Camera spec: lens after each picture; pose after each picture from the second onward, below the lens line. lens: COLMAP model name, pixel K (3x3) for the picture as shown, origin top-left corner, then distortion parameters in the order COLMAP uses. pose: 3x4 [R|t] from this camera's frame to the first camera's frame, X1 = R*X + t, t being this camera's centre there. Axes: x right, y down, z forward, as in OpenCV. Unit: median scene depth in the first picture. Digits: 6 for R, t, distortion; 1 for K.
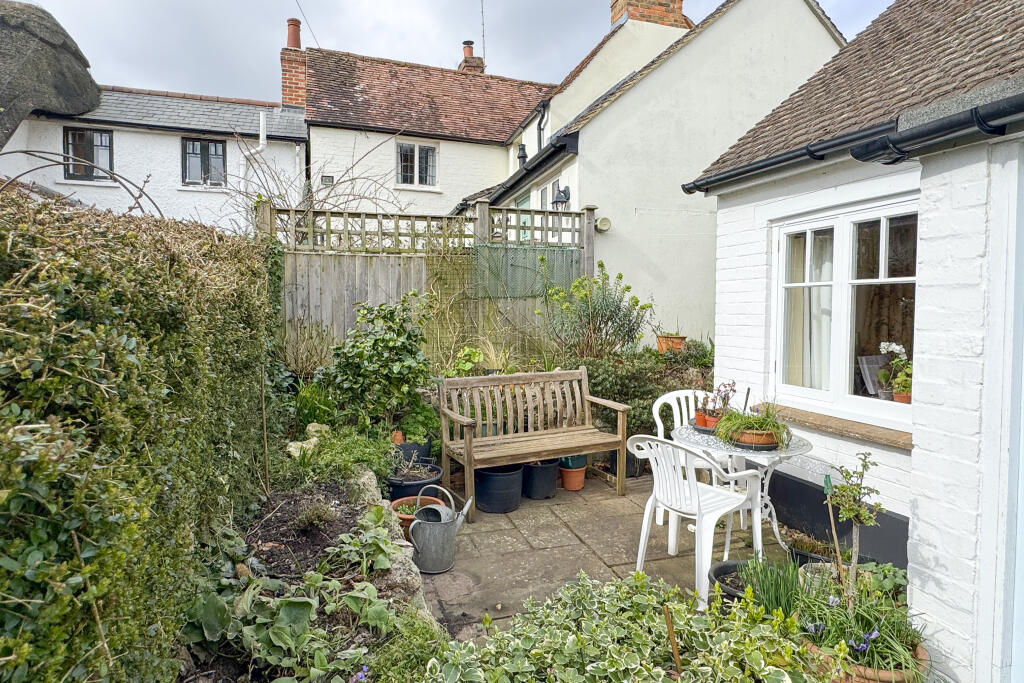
lens RADIAL K [[580.7, 0, 514.9], [0, 580.7, 339.8], [0, 0, 1]] dist [0.000457, -0.000535]
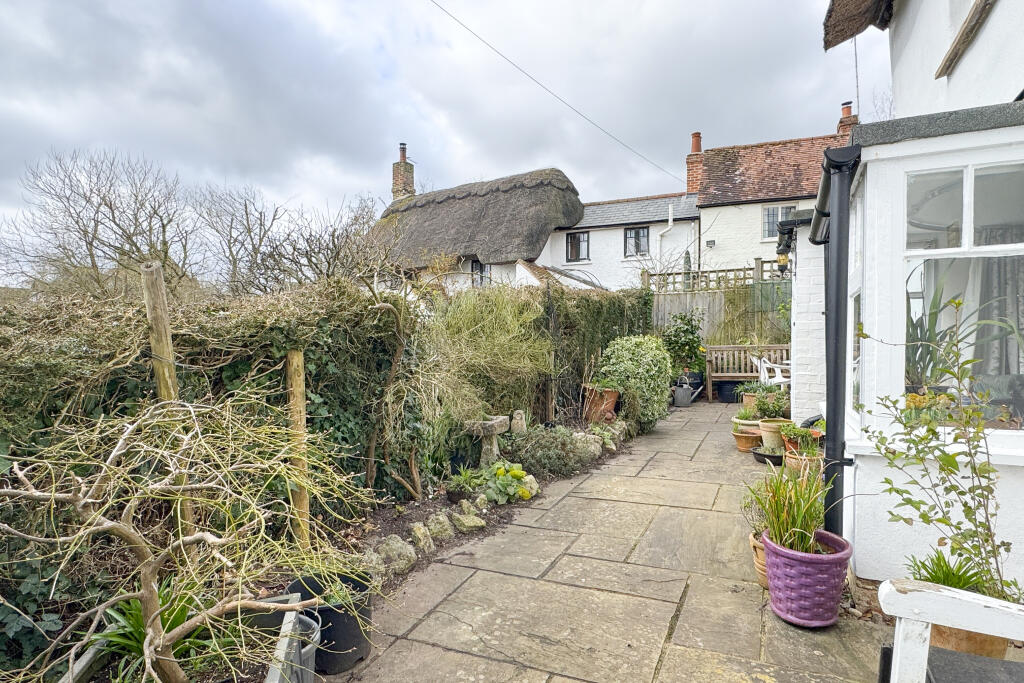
lens RADIAL K [[580.7, 0, 513.1], [0, 580.7, 347.3], [0, 0, 1]] dist [0.000457, -0.000535]
pose [[0.743625, -0.008947, -0.668537, 0.277555], [-0.030028, 0.998455, -0.046764, 0.068642], [0.667923, 0.054850, 0.742207, -0.395487]]
